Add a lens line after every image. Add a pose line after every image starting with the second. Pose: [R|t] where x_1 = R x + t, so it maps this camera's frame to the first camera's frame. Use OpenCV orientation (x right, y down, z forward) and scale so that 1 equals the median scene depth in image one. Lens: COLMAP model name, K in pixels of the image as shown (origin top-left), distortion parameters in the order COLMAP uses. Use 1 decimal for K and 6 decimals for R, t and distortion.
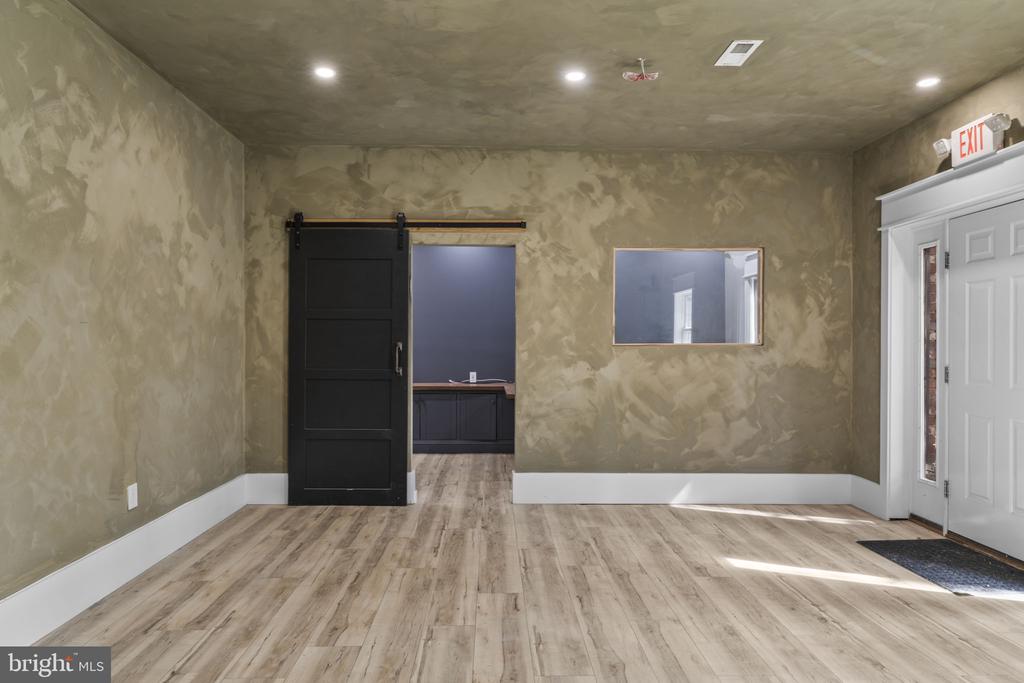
lens RADIAL K [[653.4, 0, 514.8], [0, 653.4, 342.3], [0, 0, 1]] dist [0.003928, -0.003674]
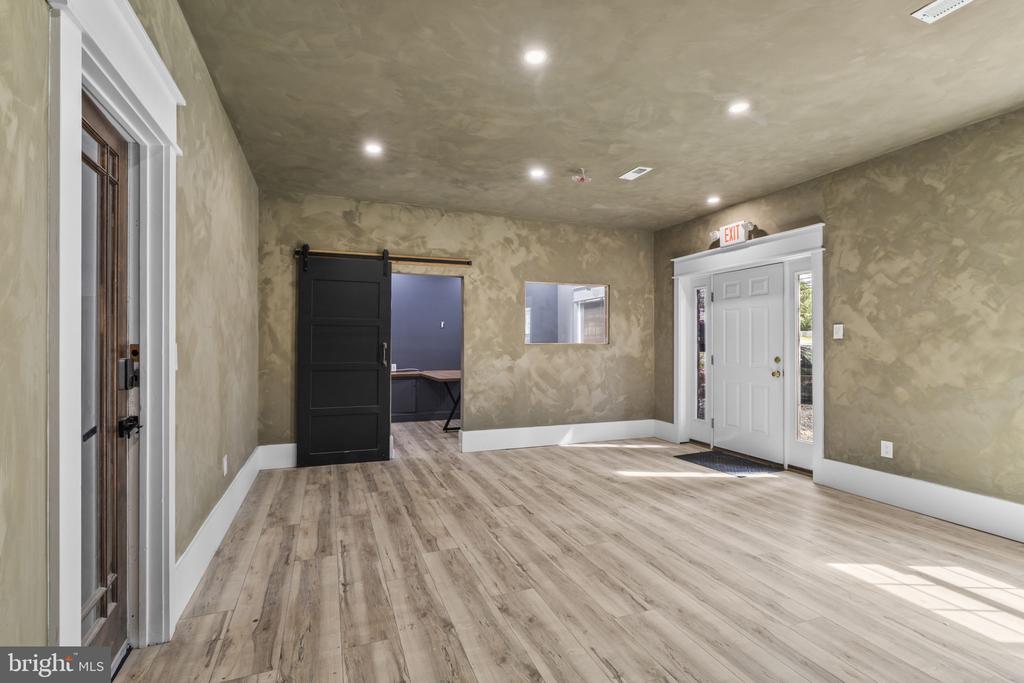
lens RADIAL K [[465.4, 0, 507.6], [0, 465.4, 337.8], [0, 0, 1]] dist [-0.005266, 0.002467]
pose [[0.940338, 0.002184, 0.340234, -0.269090], [0.001285, 0.999949, -0.009971, 0.000017], [-0.340238, 0.009813, 0.940288, -0.017632]]
